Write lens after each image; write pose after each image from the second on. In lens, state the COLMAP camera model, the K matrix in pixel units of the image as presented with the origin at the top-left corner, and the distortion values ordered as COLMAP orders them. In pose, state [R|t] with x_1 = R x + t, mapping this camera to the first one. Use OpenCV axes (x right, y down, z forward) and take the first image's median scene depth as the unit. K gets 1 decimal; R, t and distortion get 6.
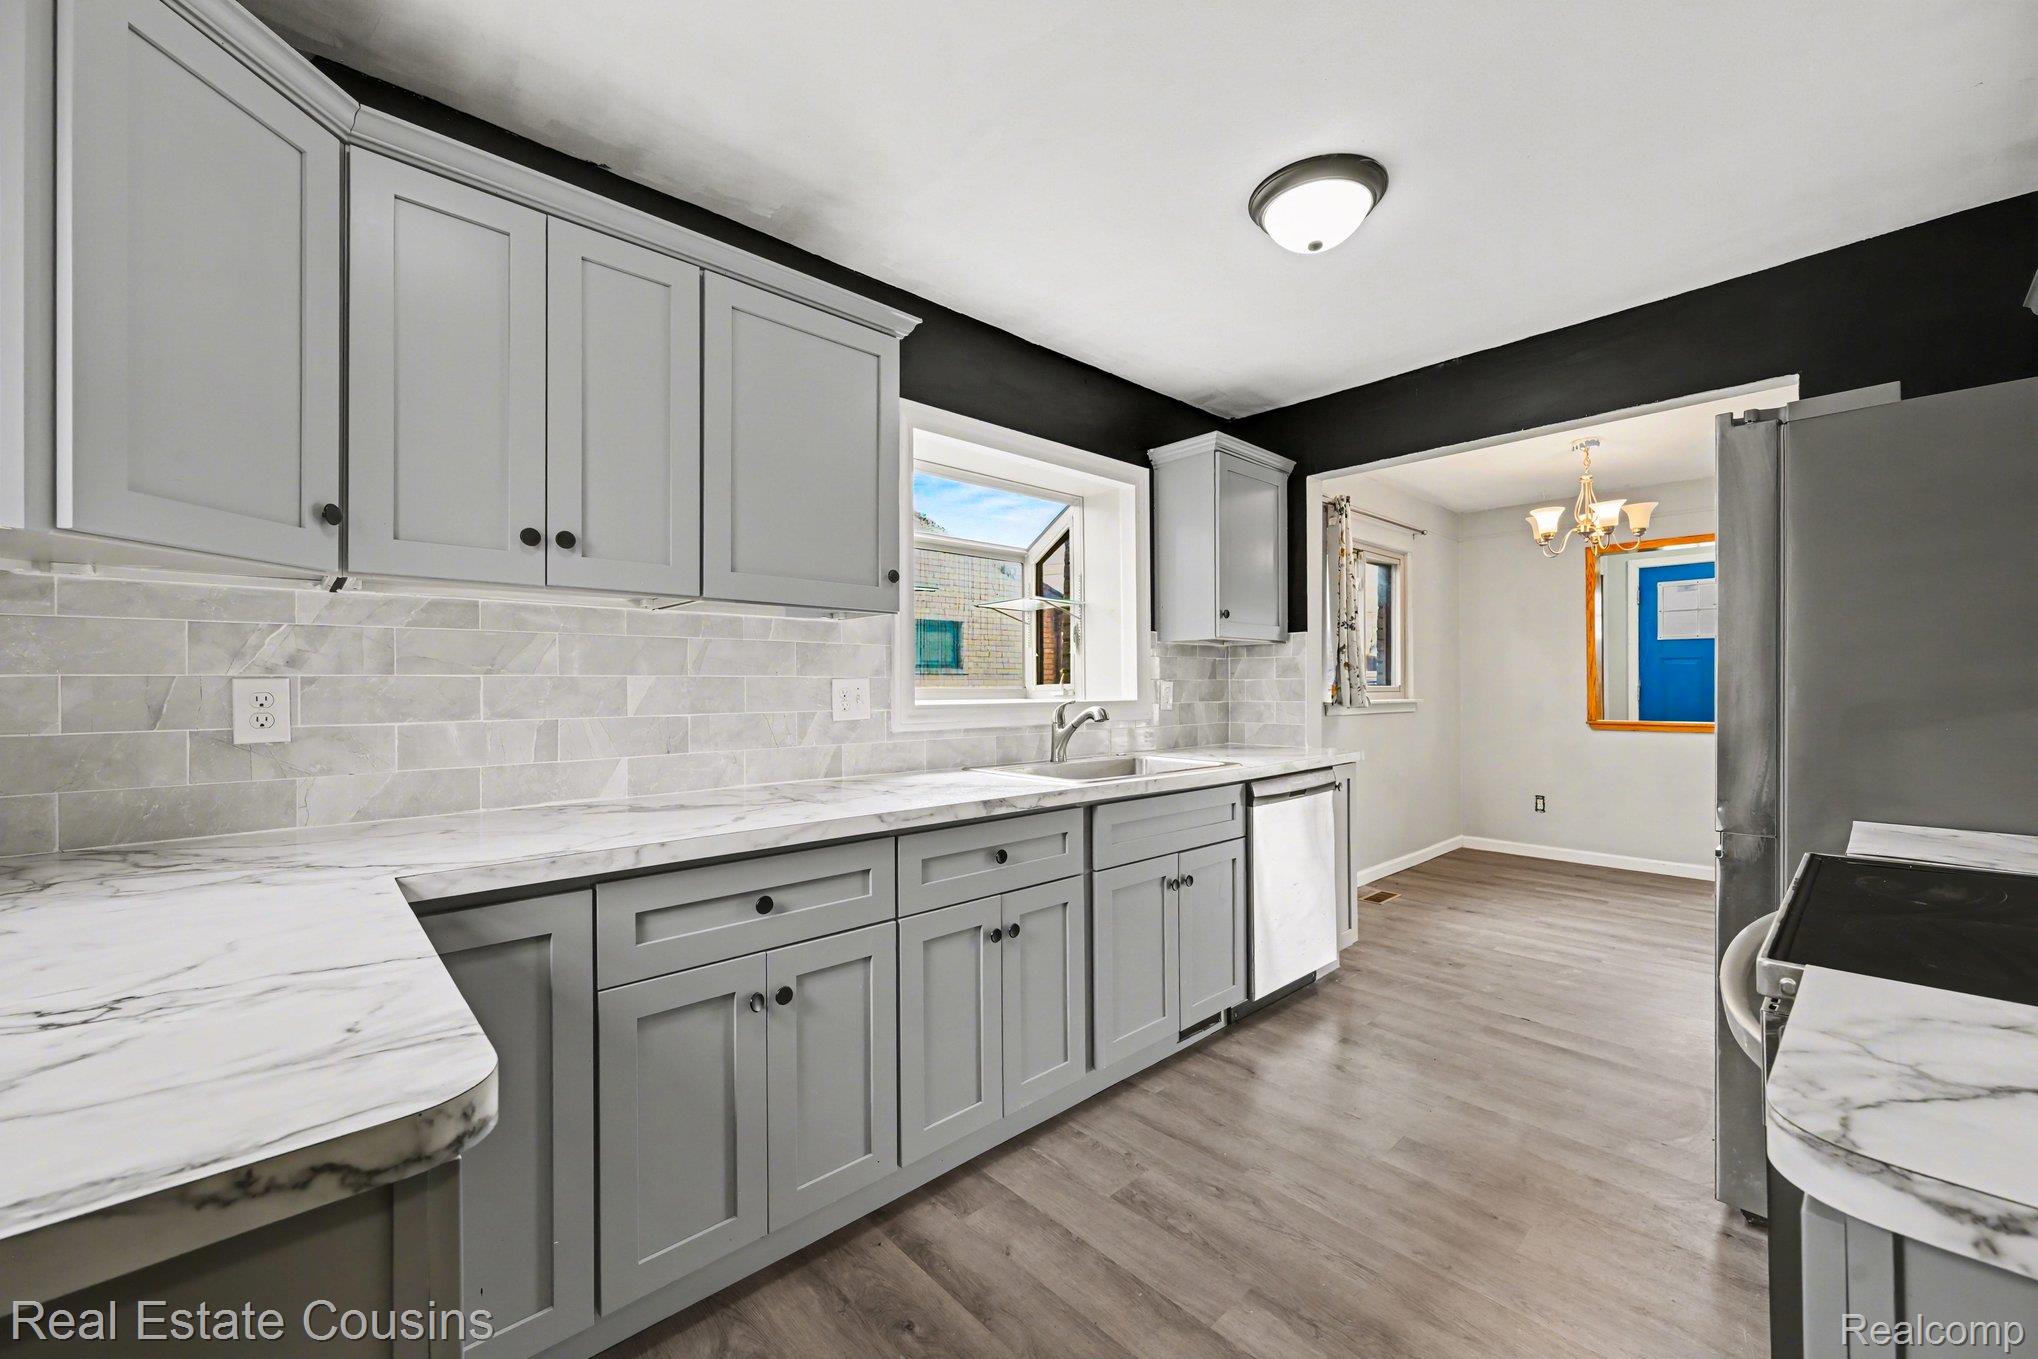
lens RADIAL K [[802.3, 0, 1014.0], [0, 802.3, 682.8], [0, 0, 1]] dist [0.017745, -0.011158]
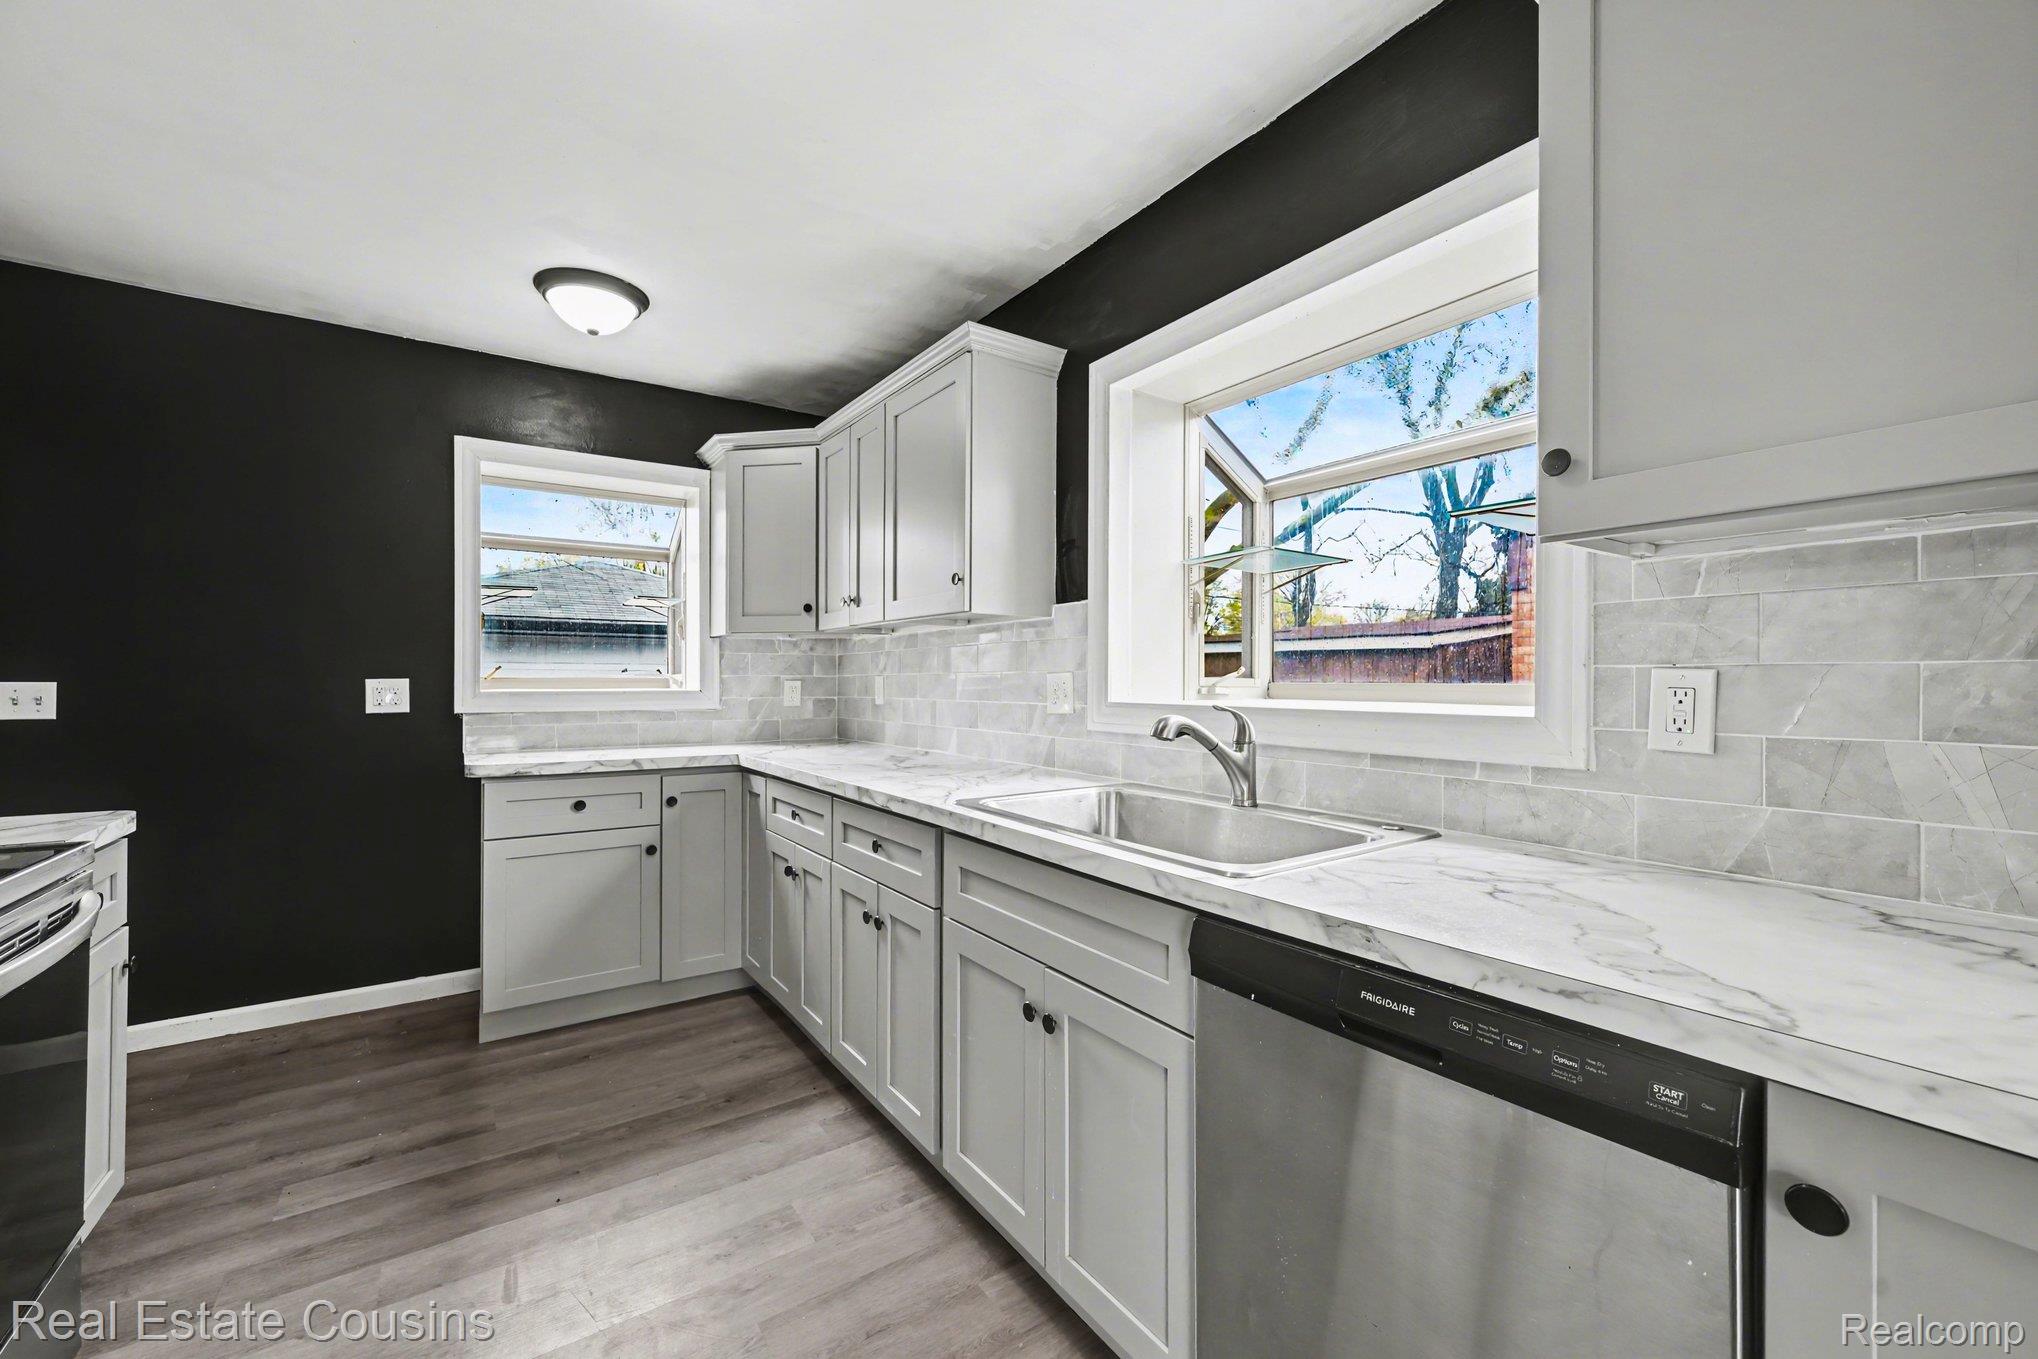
lens RADIAL K [[802.3, 0, 1014.0], [0, 802.3, 682.8], [0, 0, 1]] dist [0.017745, -0.011158]
pose [[-0.132334, 0.006387, -0.991185, 0.995248], [0.003981, 0.999975, 0.005912, 0.001370], [0.991197, -0.003163, -0.132356, 1.331086]]
